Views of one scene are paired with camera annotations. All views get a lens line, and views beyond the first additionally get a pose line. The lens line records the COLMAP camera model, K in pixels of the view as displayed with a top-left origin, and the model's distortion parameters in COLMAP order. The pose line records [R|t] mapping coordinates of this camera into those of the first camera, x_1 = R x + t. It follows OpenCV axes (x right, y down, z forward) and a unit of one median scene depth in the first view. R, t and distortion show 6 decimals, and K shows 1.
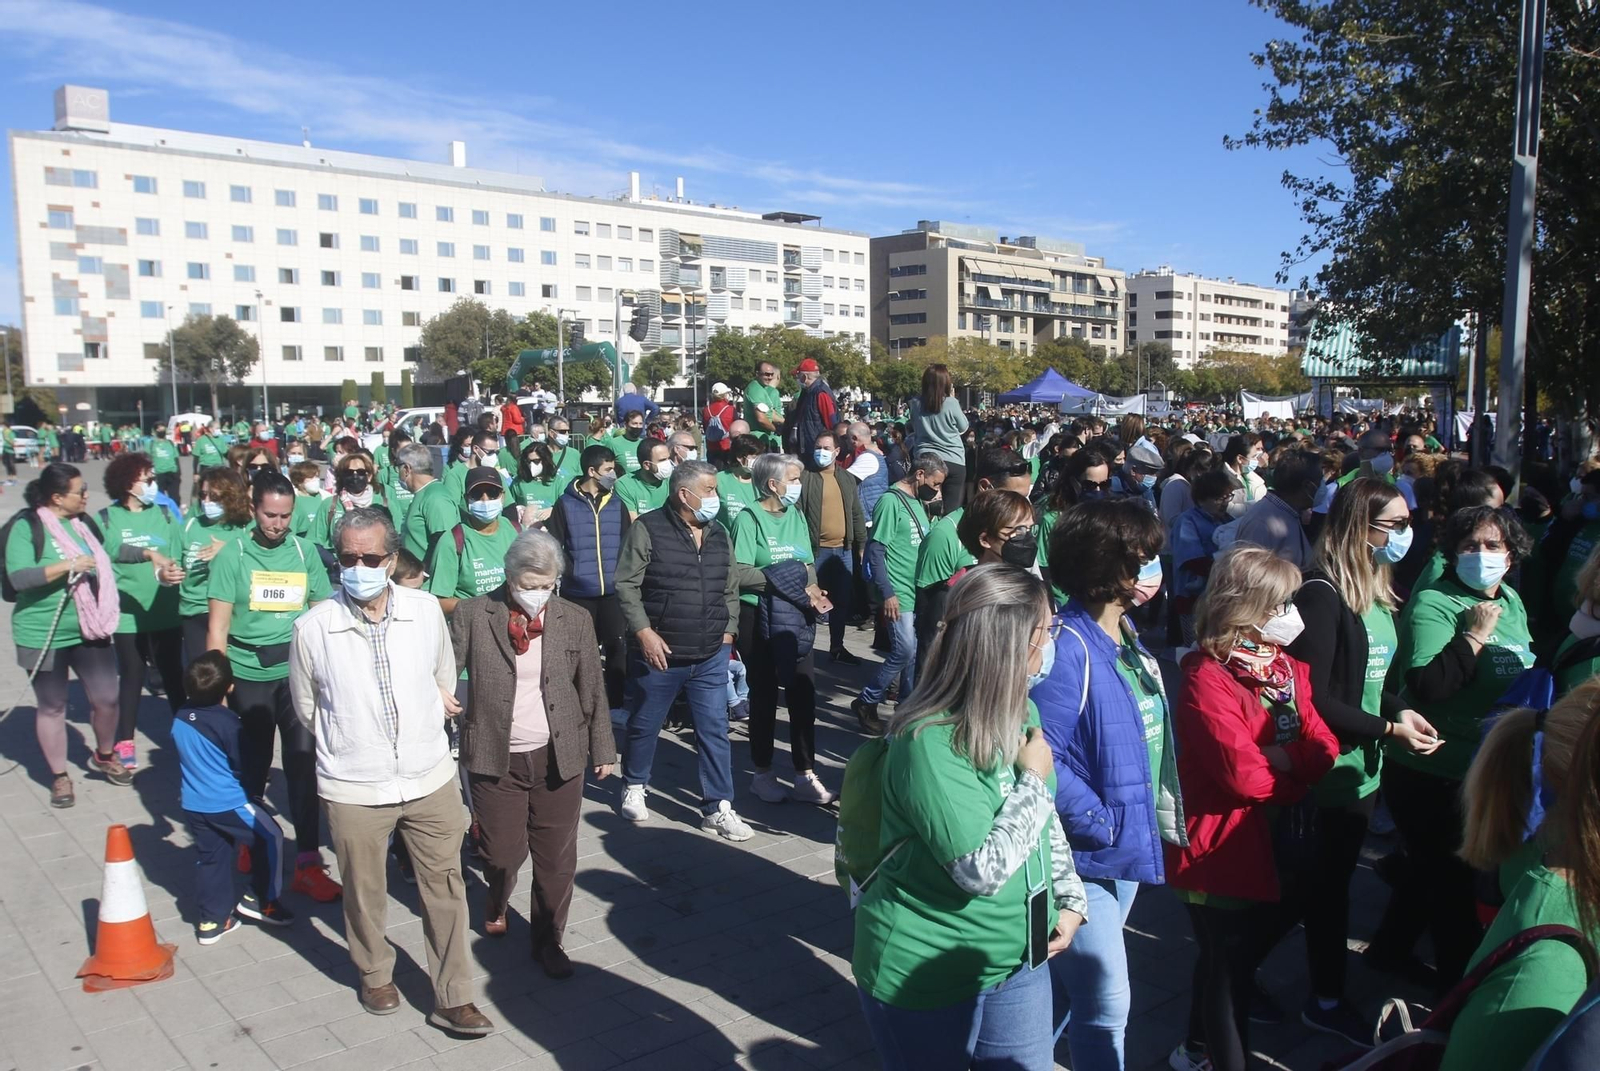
lens RADIAL K [[1317.5, 0, 767.8], [0, 1317.5, 552.4], [0, 0, 1]] dist [-0.087461, 0.053301]
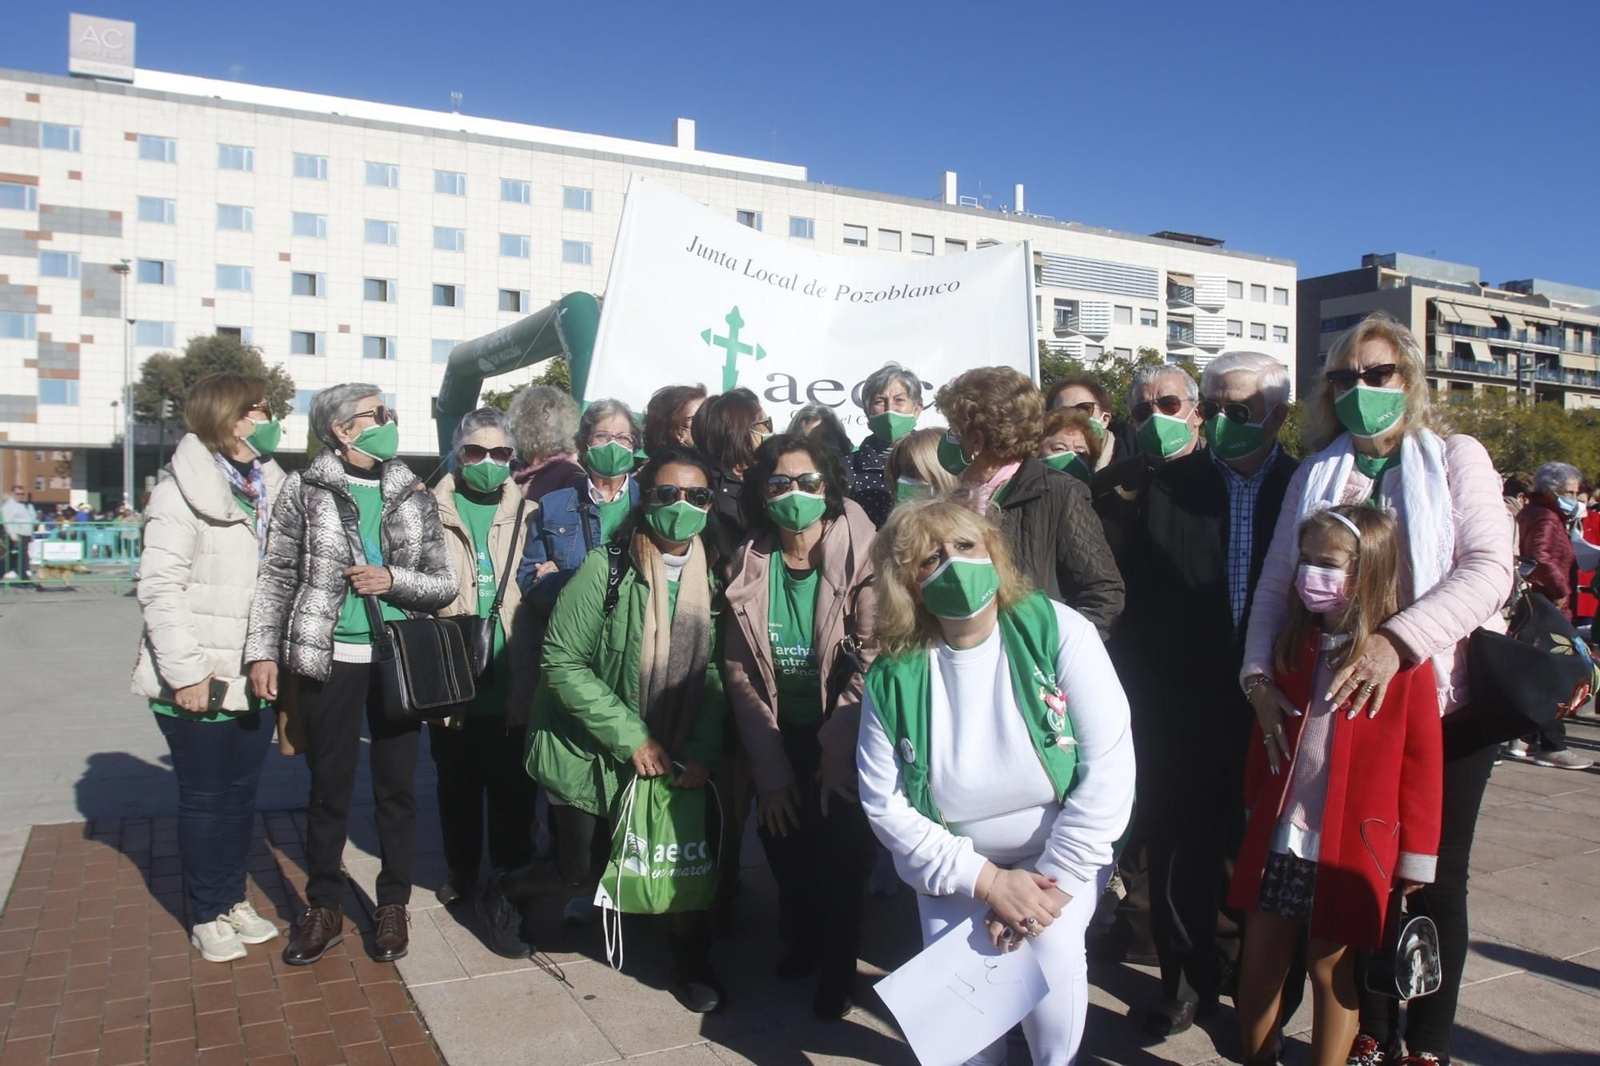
lens RADIAL K [[1179.0, 0, 805.3], [0, 1179.0, 541.2], [0, 0, 1]] dist [-0.085149, 0.041984]
pose [[0.957181, 0.029375, -0.287995, 0.014155], [-0.053014, 0.995801, -0.074628, -0.053596], [0.284593, 0.086700, 0.954720, 0.520202]]
